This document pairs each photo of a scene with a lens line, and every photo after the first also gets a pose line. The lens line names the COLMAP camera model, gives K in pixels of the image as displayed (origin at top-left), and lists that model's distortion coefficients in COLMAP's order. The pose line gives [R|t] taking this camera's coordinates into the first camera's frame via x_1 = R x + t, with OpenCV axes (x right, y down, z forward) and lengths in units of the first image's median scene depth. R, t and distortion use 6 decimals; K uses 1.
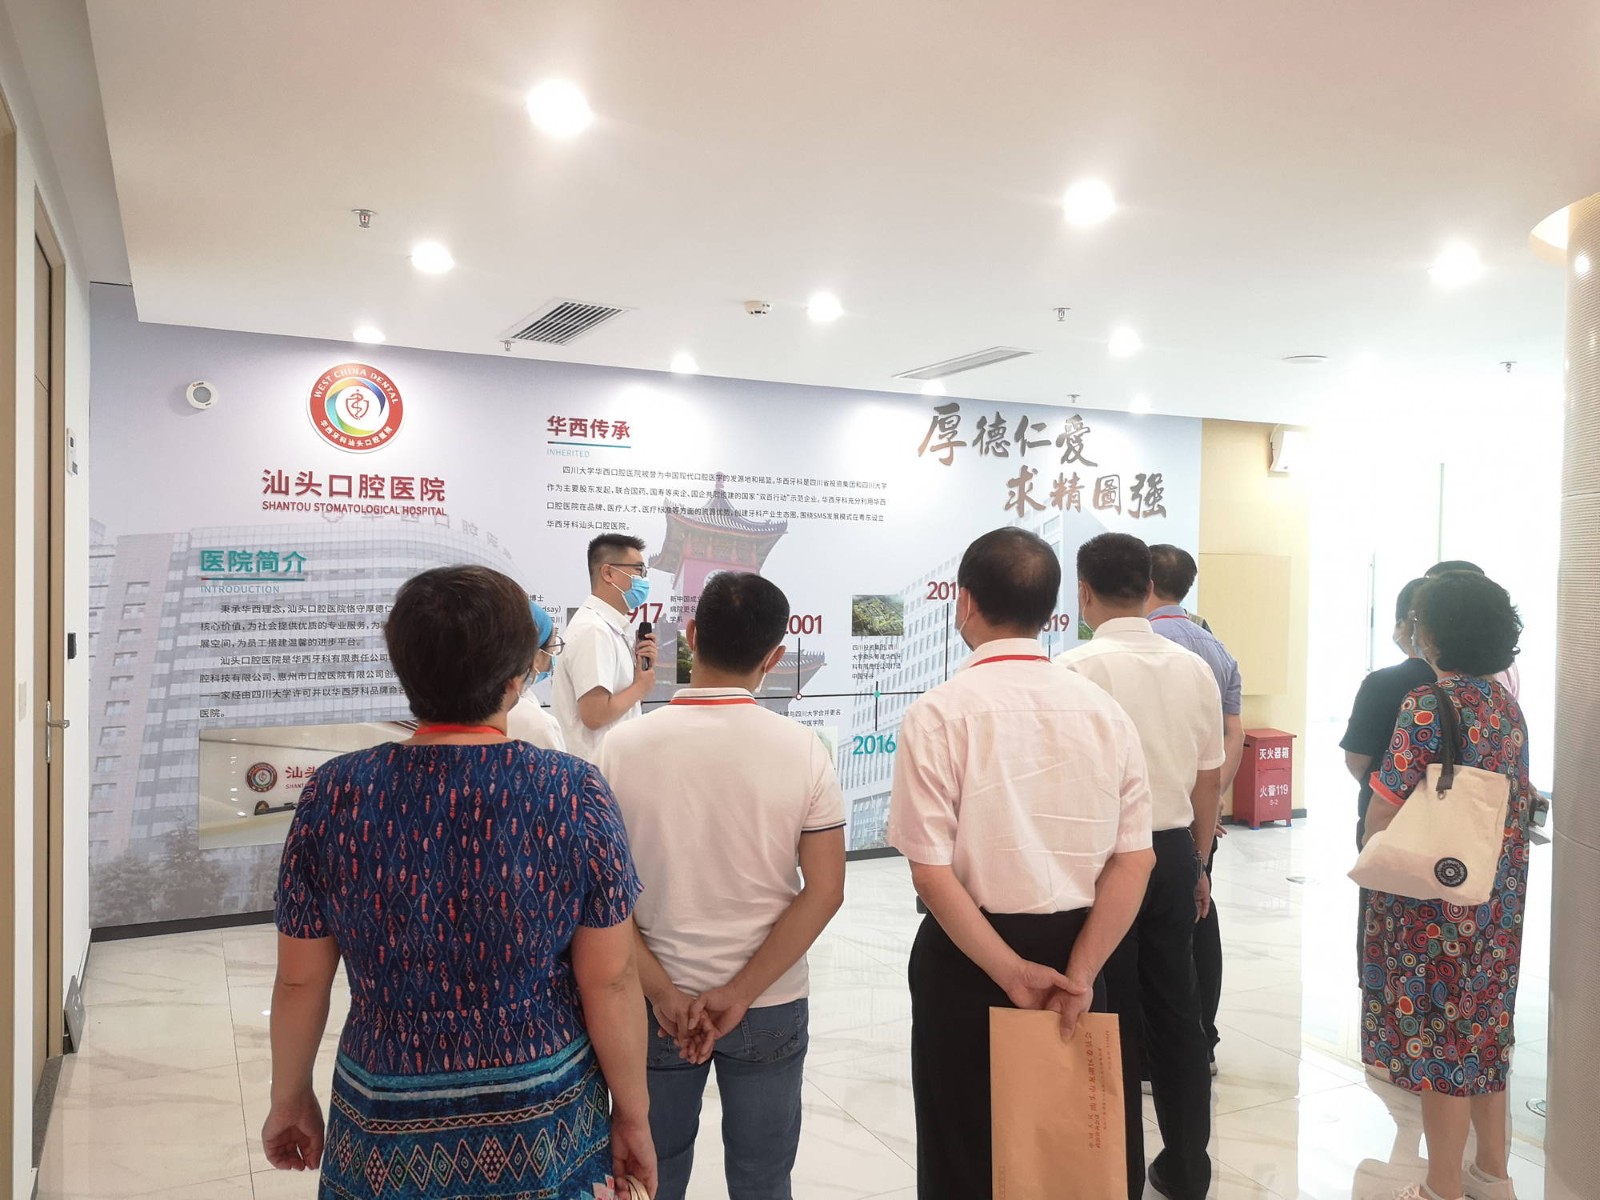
lens RADIAL K [[1277.9, 0, 800.0], [0, 1277.9, 600.0], [0, 0, 1]] dist [0.020063, -0.089584]
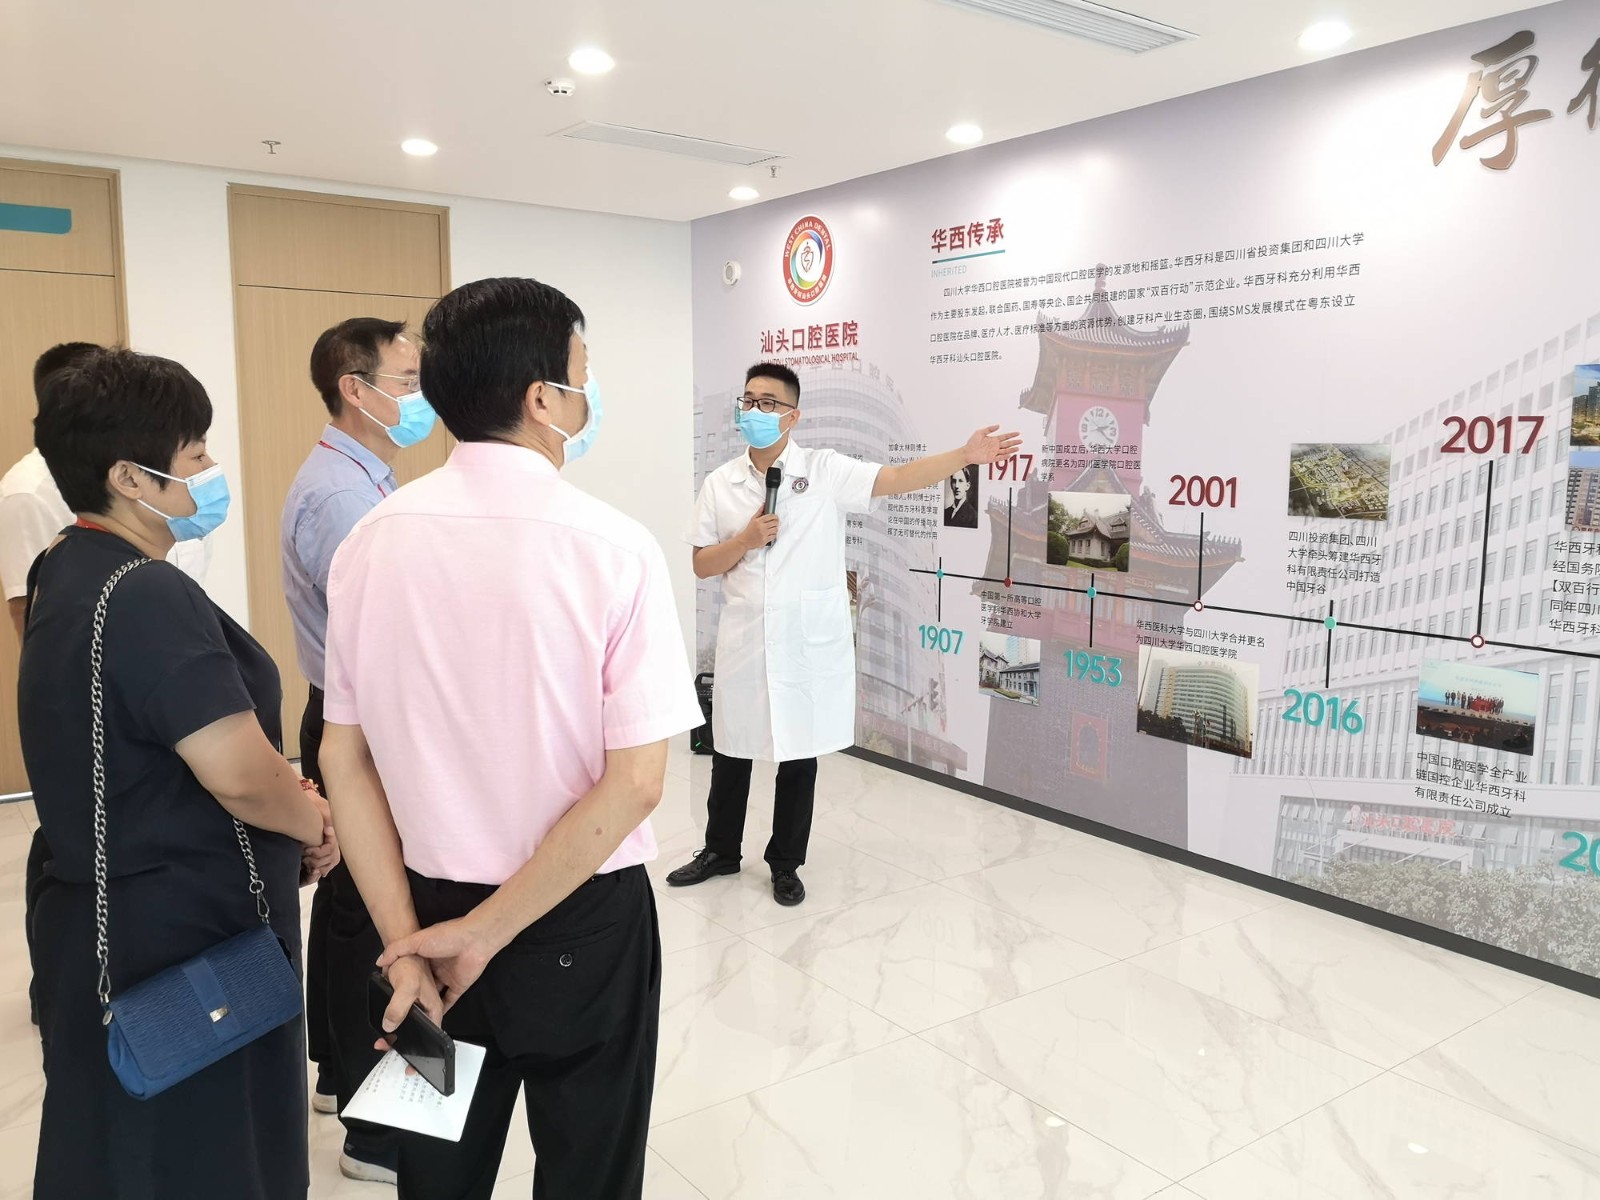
lens RADIAL K [[1277.9, 0, 800.0], [0, 1277.9, 600.0], [0, 0, 1]] dist [0.020063, -0.089584]
pose [[0.155990, 0.113176, -0.981254, 0.604631], [-0.014746, 0.993570, 0.112252, 0.004882], [0.987649, -0.003041, 0.156656, 0.726862]]
